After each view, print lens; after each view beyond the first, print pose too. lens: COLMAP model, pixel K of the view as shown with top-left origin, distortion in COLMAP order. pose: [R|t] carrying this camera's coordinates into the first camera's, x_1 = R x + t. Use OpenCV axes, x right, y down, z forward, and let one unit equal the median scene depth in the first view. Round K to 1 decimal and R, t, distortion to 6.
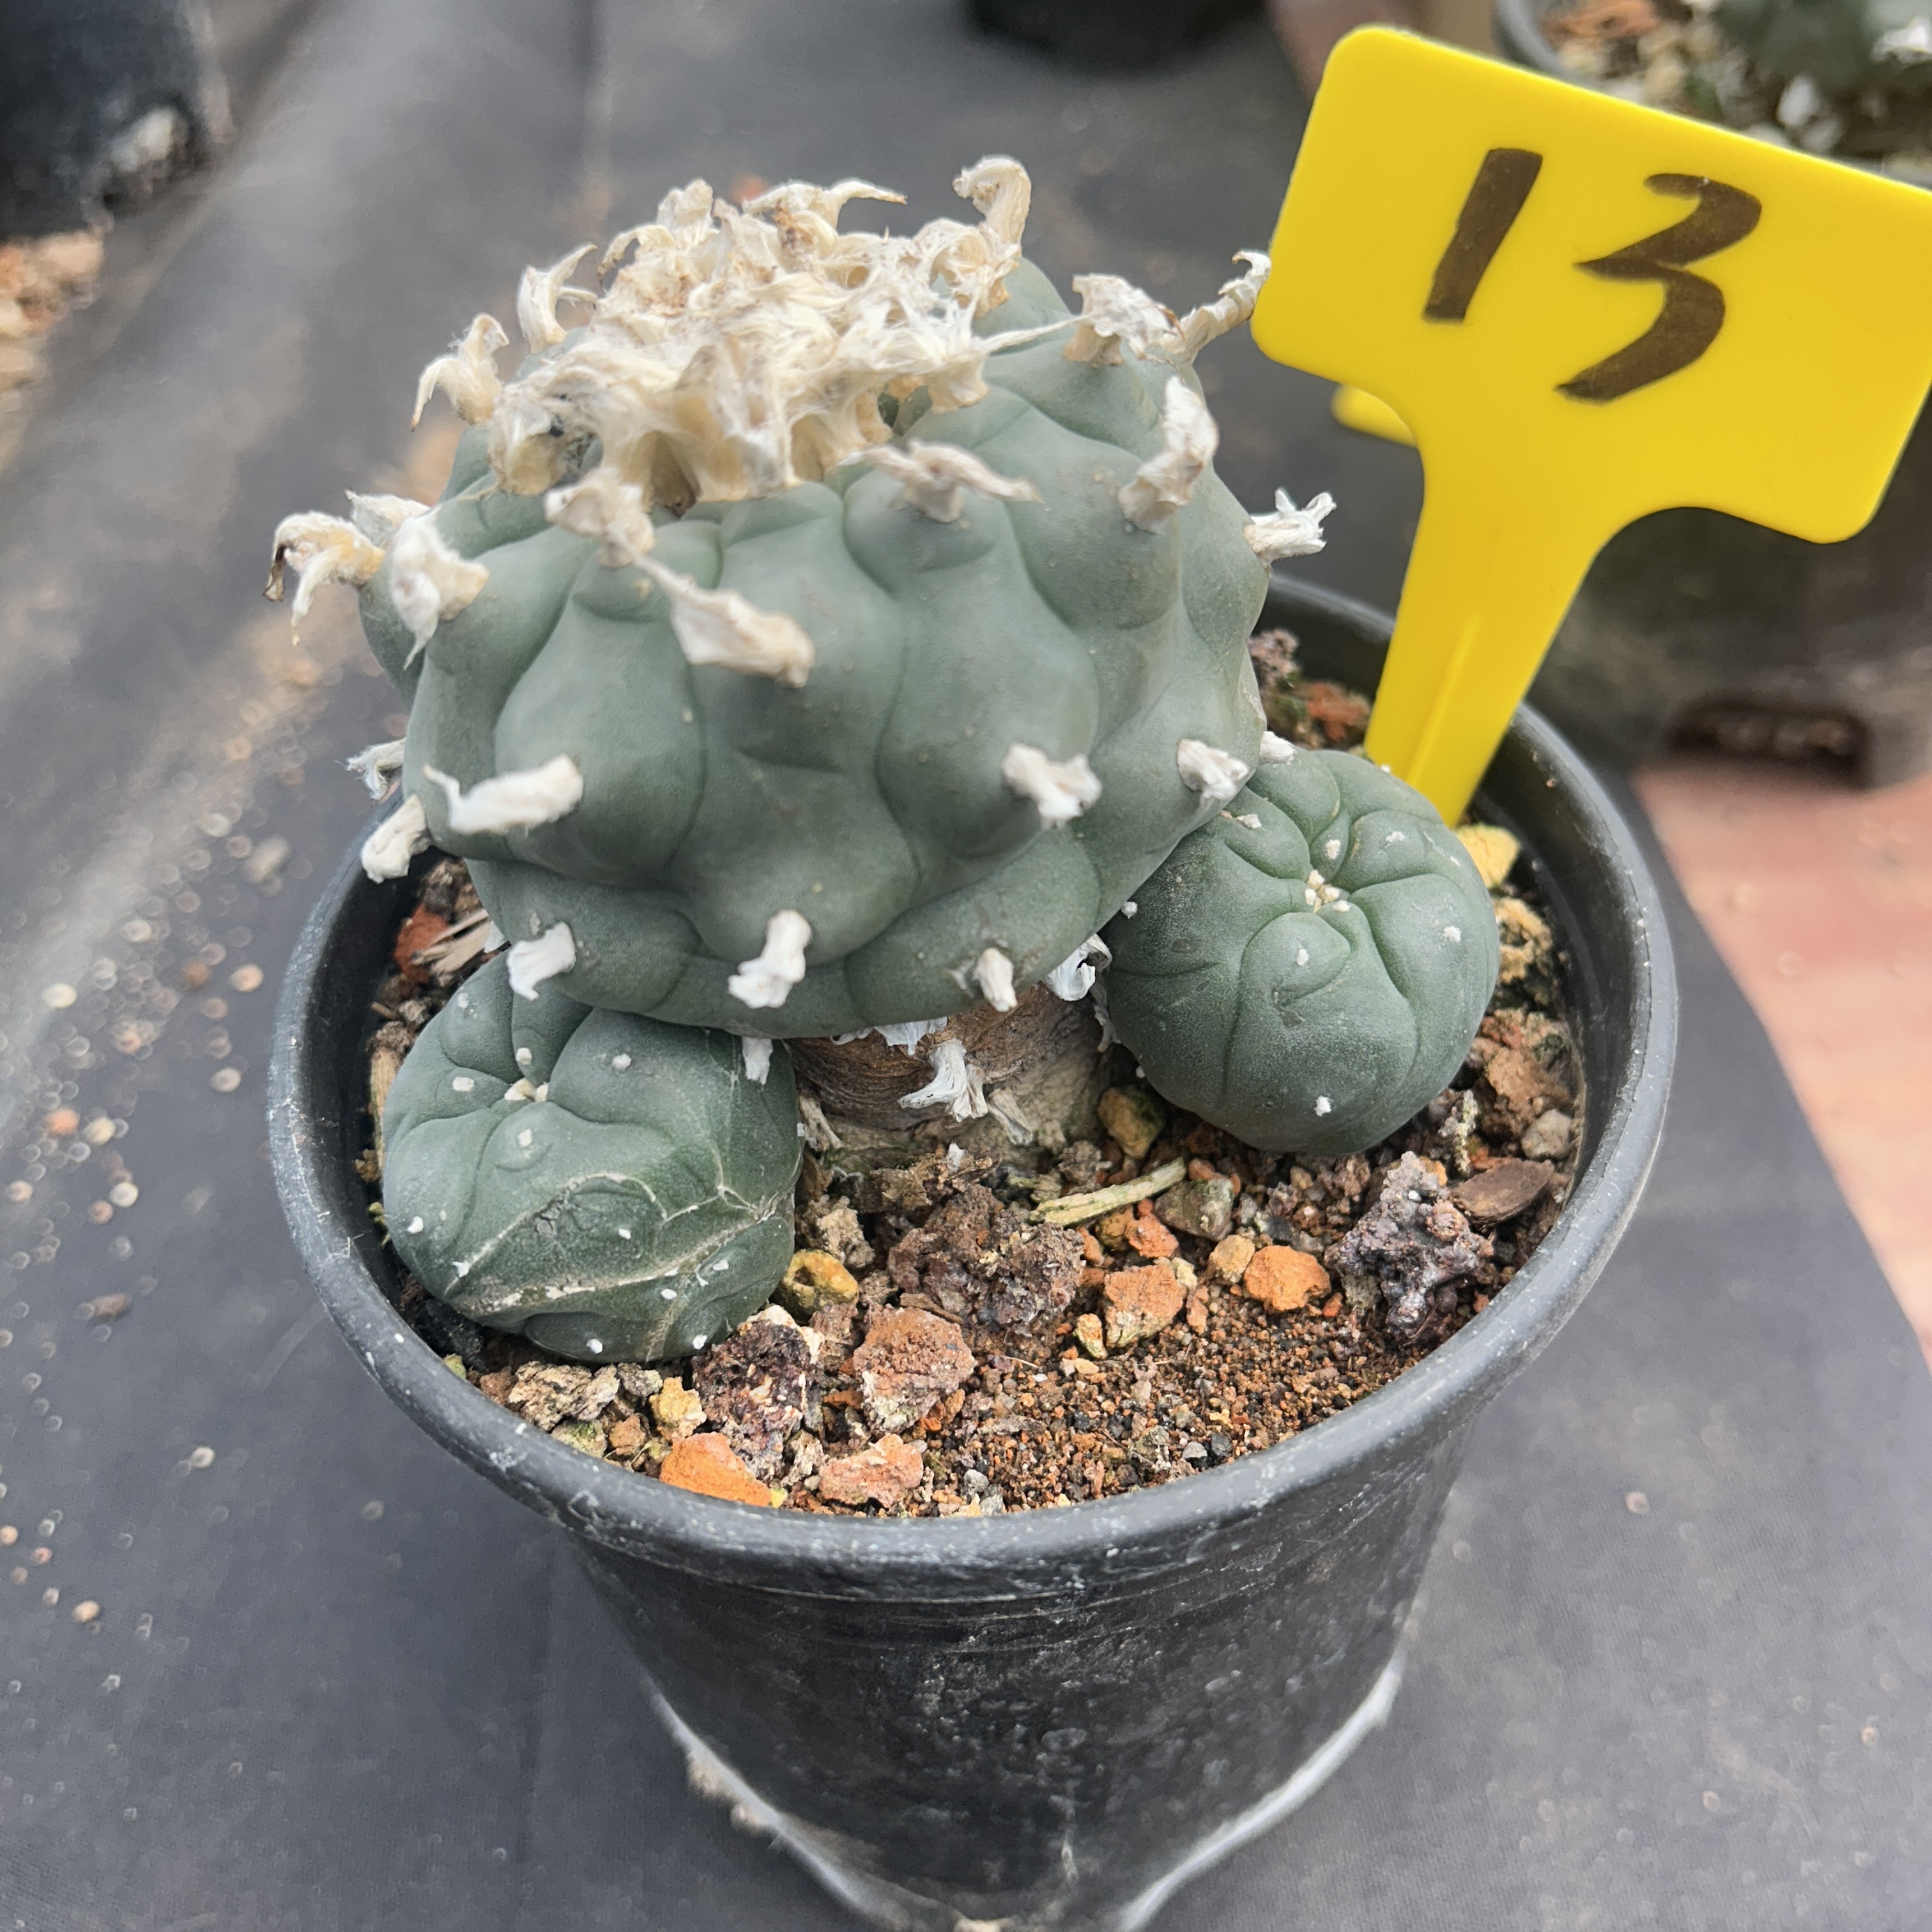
lens RADIAL K [[2034.3, 0, 1037.1], [0, 2034.3, 969.9], [0, 0, 1]] dist [0.054447, -0.119950]
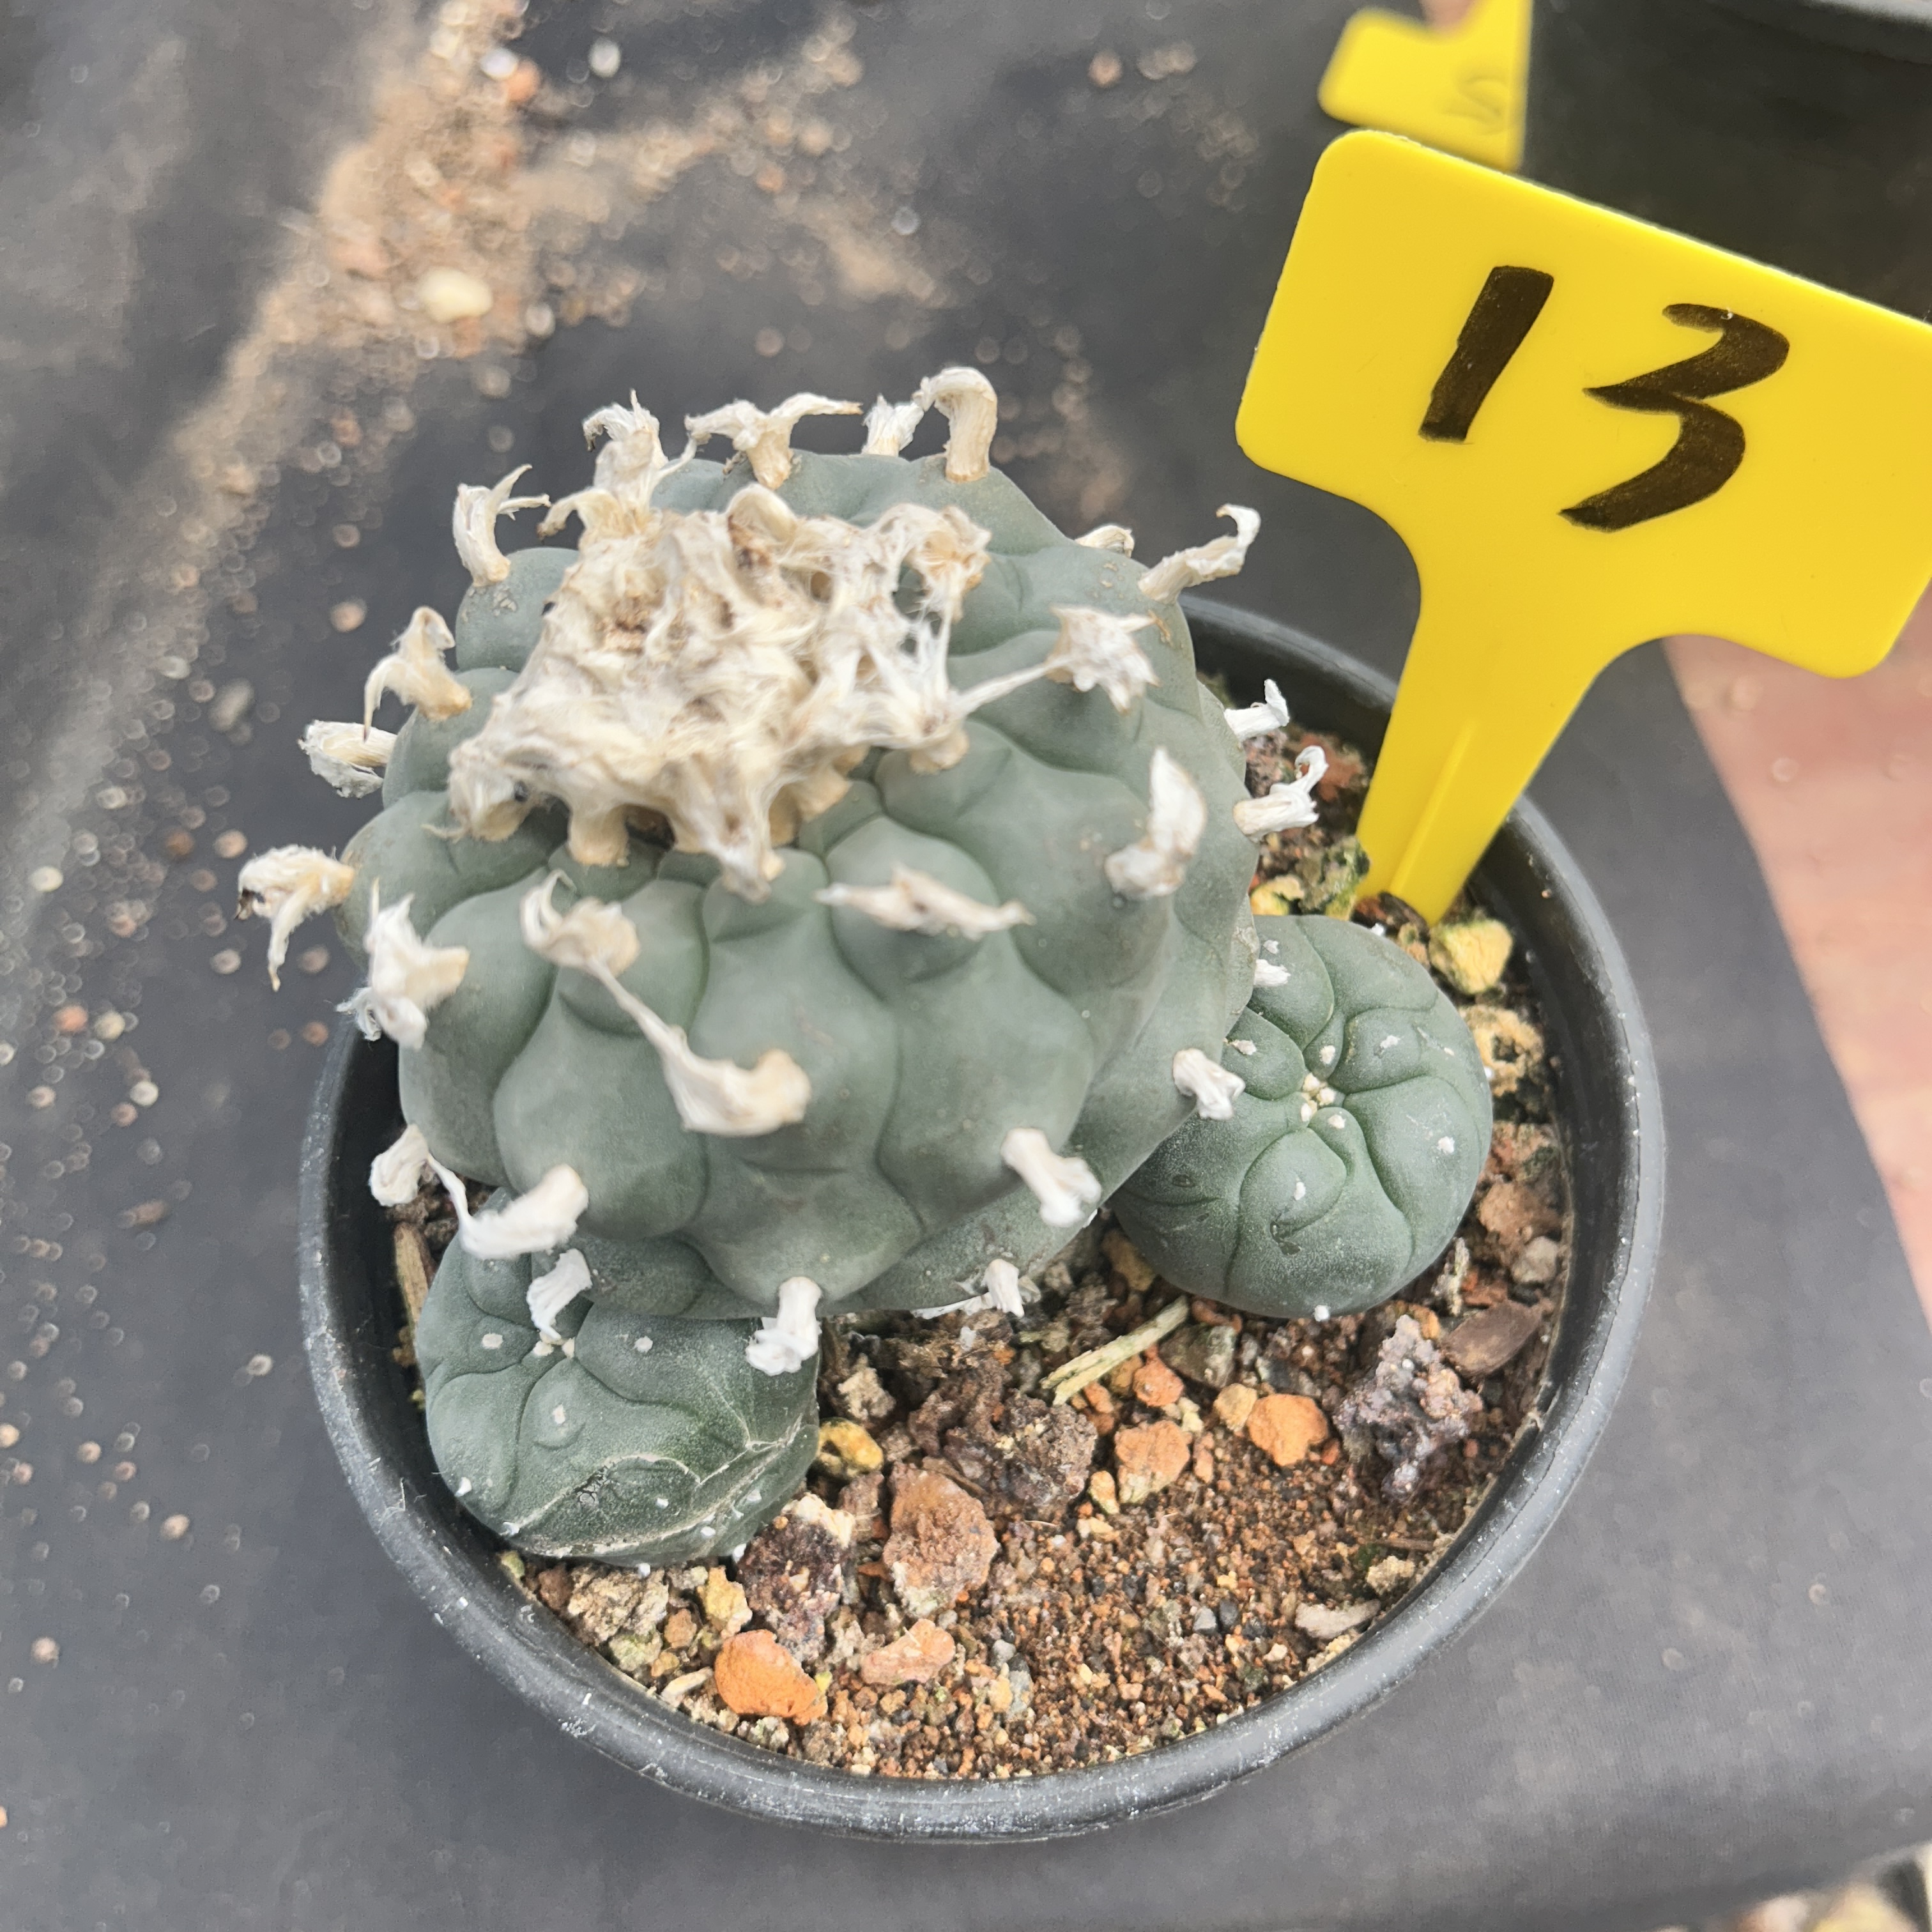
lens RADIAL K [[2072.9, 0, 1028.7], [0, 2072.9, 766.3], [0, 0, 1]] dist [0.062879, -0.136795]
pose [[0.999014, -0.044395, -0.000852, 0.004885], [0.043051, 0.963718, 0.263428, -0.480801], [-0.010874, -0.263205, 0.964679, 0.050820]]
